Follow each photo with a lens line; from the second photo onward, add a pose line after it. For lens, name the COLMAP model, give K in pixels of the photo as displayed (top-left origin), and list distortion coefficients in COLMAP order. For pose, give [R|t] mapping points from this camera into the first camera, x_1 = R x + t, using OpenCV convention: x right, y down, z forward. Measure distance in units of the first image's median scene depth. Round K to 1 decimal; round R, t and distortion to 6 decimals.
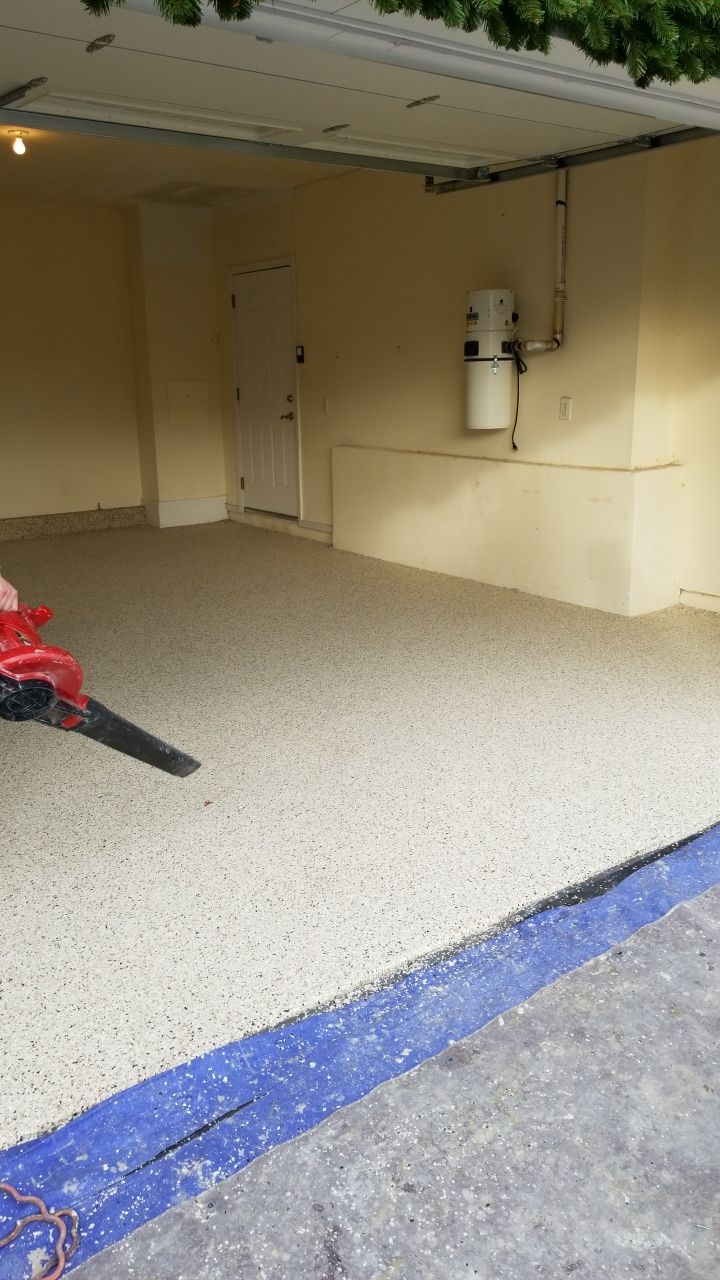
lens RADIAL K [[999.3, 0, 367.1], [0, 999.3, 636.8], [0, 0, 1]] dist [0.068675, -0.091224]
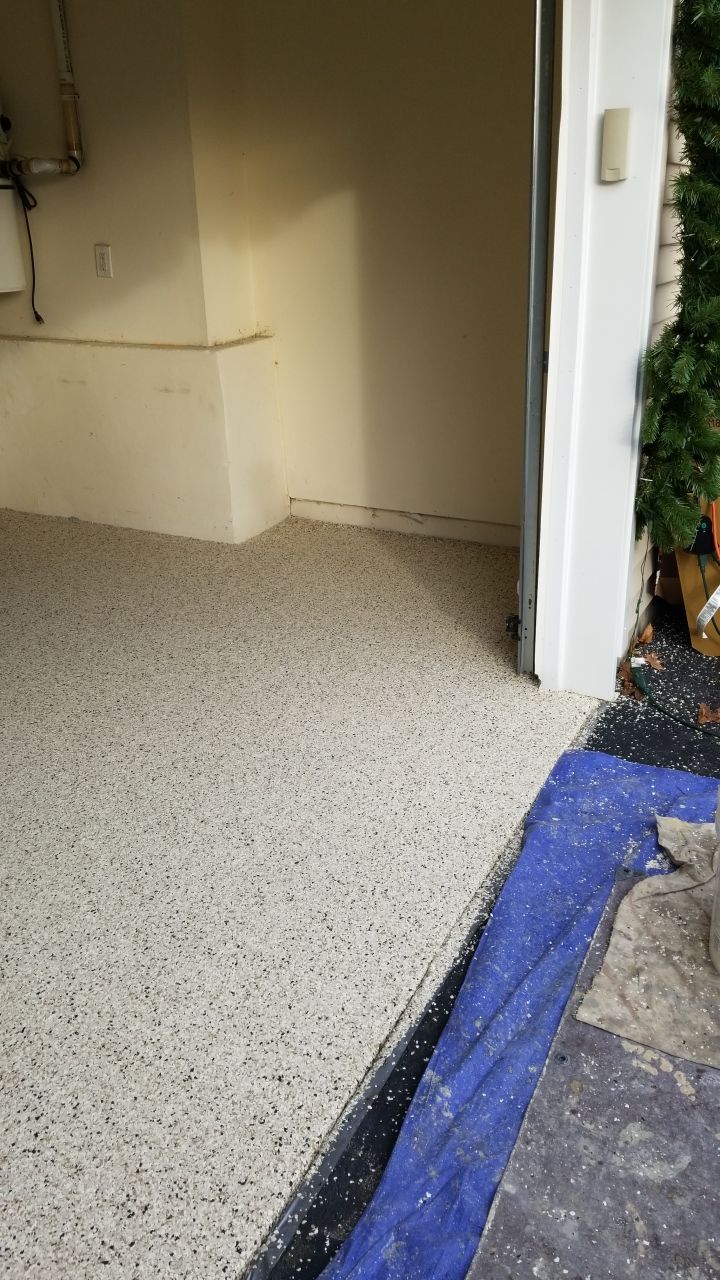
lens RADIAL K [[999.3, 0, 383.5], [0, 999.3, 620.0], [0, 0, 1]] dist [0.068675, -0.091224]
pose [[0.894281, -0.171105, 0.413504, 0.036009], [0.120586, 0.981976, 0.145543, -0.058166], [-0.430954, -0.080293, 0.898795, 0.253159]]
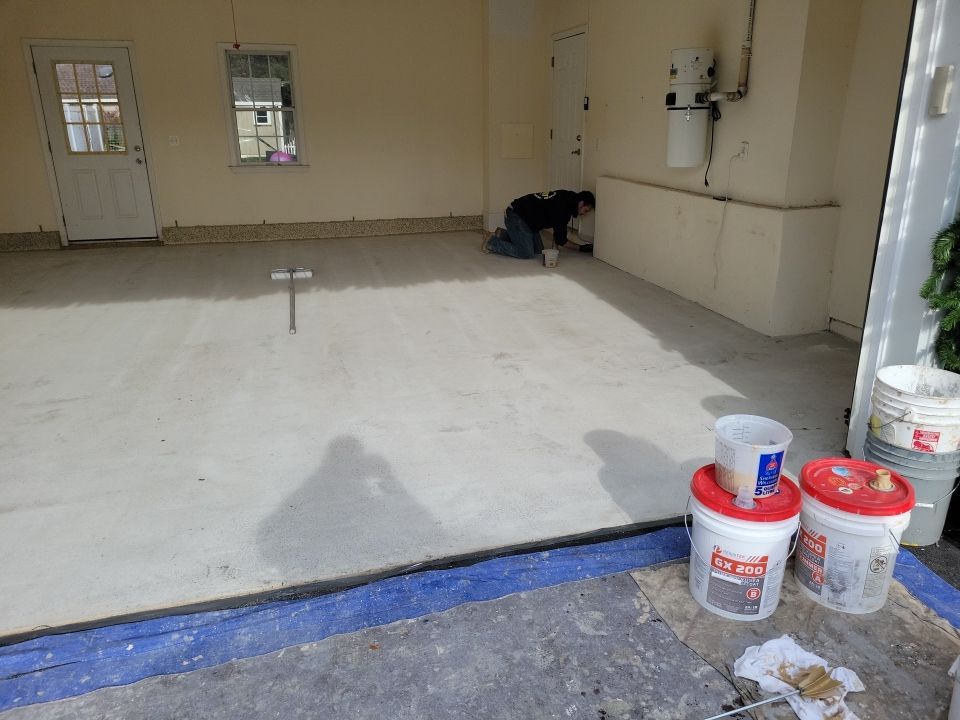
lens RADIAL K [[721.9, 0, 499.7], [0, 721.9, 357.3], [0, 0, 1]] dist [0.055912, -0.049357]
pose [[0.934225, 0.125222, -0.333979, 0.243383], [-0.104334, 0.991332, 0.079841, -0.029382], [0.341082, -0.039744, 0.939193, 0.101827]]
